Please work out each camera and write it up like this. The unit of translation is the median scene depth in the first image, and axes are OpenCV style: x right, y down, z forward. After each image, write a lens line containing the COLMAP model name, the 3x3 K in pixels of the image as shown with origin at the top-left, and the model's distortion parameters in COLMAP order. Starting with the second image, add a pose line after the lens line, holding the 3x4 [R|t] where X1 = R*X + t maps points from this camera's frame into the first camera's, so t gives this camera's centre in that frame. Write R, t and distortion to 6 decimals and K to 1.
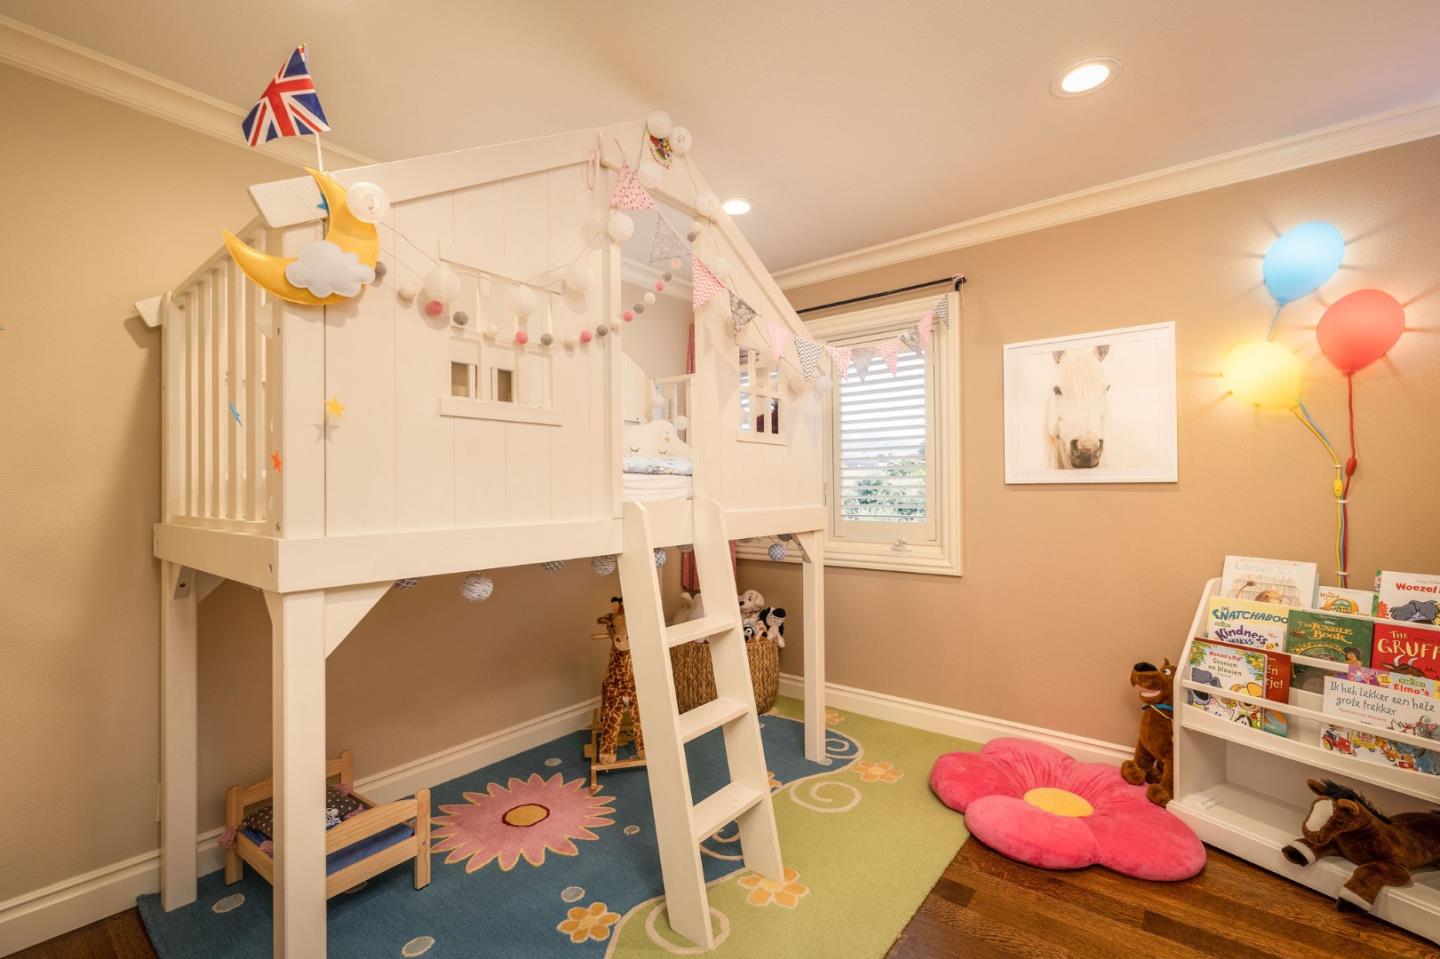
lens RADIAL K [[636.1, 0, 714.2], [0, 636.1, 479.8], [0, 0, 1]] dist [-0.002405, 0.000380]
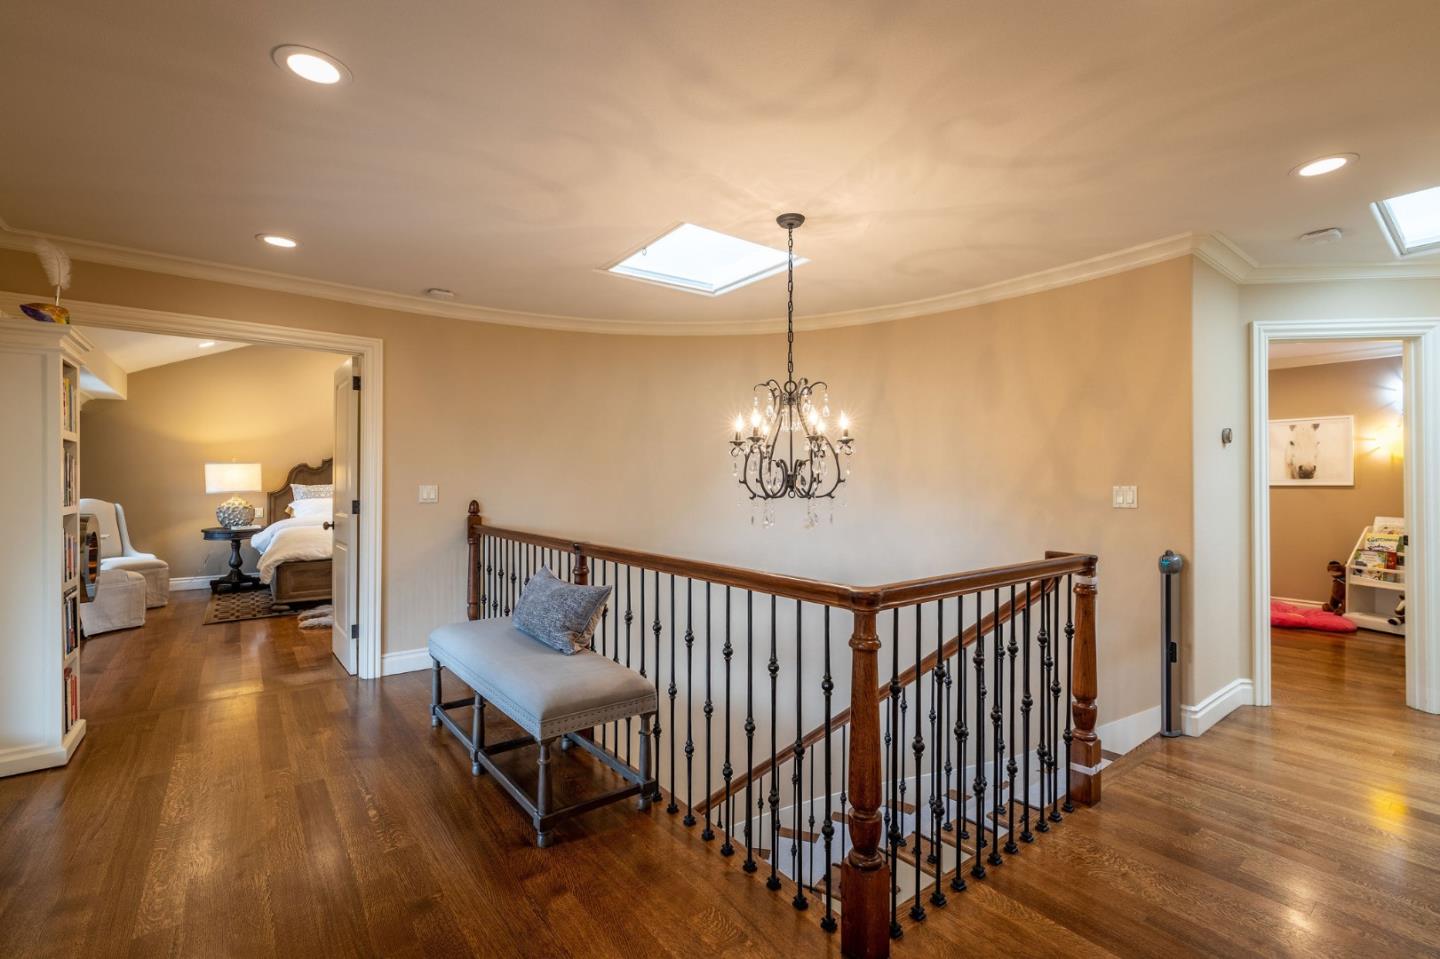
lens RADIAL K [[636.1, 0, 724.0], [0, 636.1, 483.6], [0, 0, 1]] dist [-0.002405, 0.000380]
pose [[0.978235, 0.016149, -0.206870, -1.124515], [-0.014807, 0.999858, 0.008034, 0.014876], [0.206970, -0.004796, 0.978335, -1.892475]]
